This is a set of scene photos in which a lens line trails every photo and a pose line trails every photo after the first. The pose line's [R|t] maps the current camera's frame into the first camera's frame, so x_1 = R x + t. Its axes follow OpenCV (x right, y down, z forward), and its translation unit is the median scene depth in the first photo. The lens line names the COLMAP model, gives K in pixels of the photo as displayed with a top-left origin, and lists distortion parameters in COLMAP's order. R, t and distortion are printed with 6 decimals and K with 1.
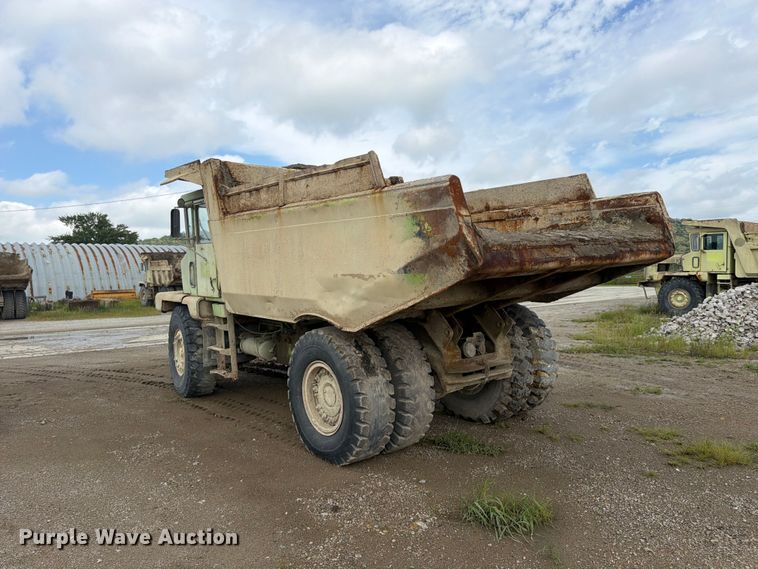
lens RADIAL K [[551.7, 0, 374.1], [0, 551.7, 286.6], [0, 0, 1]] dist [0.067021, -0.088008]
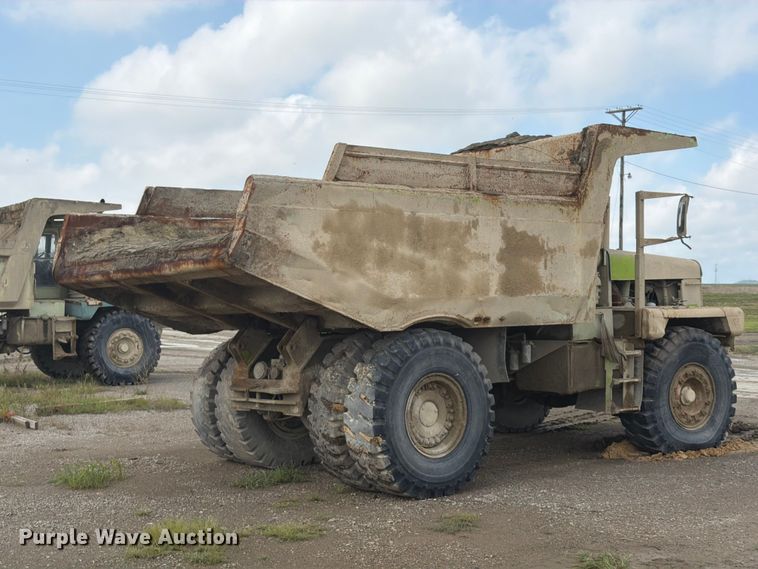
lens RADIAL K [[1100.7, 0, 378.4], [0, 1100.7, 296.8], [0, 0, 1]] dist [0.043133, 0.020081]
pose [[0.009677, 0.024188, -0.999661, 1.609774], [-0.025836, 0.999380, 0.023931, -0.043140], [0.999619, 0.025596, 0.010296, 0.968717]]
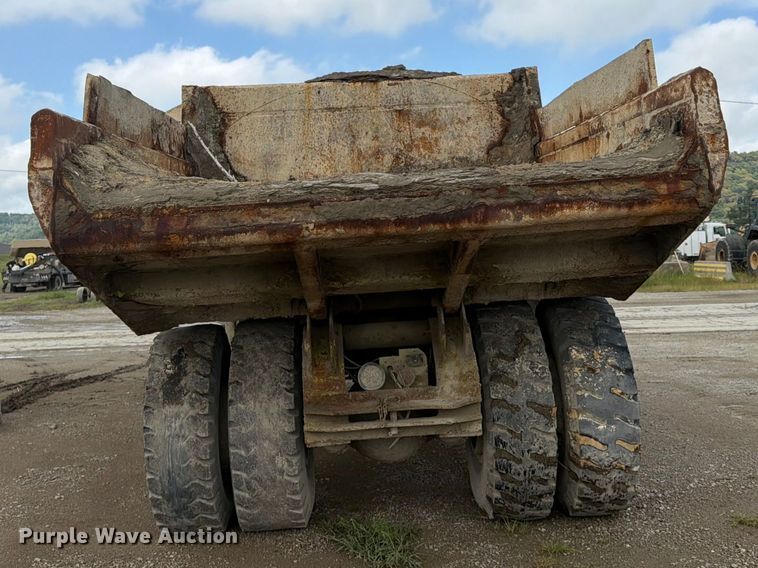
lens RADIAL K [[944.0, 0, 402.2], [0, 944.0, 241.3], [0, 0, 1]] dist [0.215292, -0.501796]
pose [[0.792142, -0.004826, -0.610318, 0.667740], [-0.000297, 0.999966, -0.008293, -0.017074], [0.610337, 0.006750, 0.792113, 0.190016]]
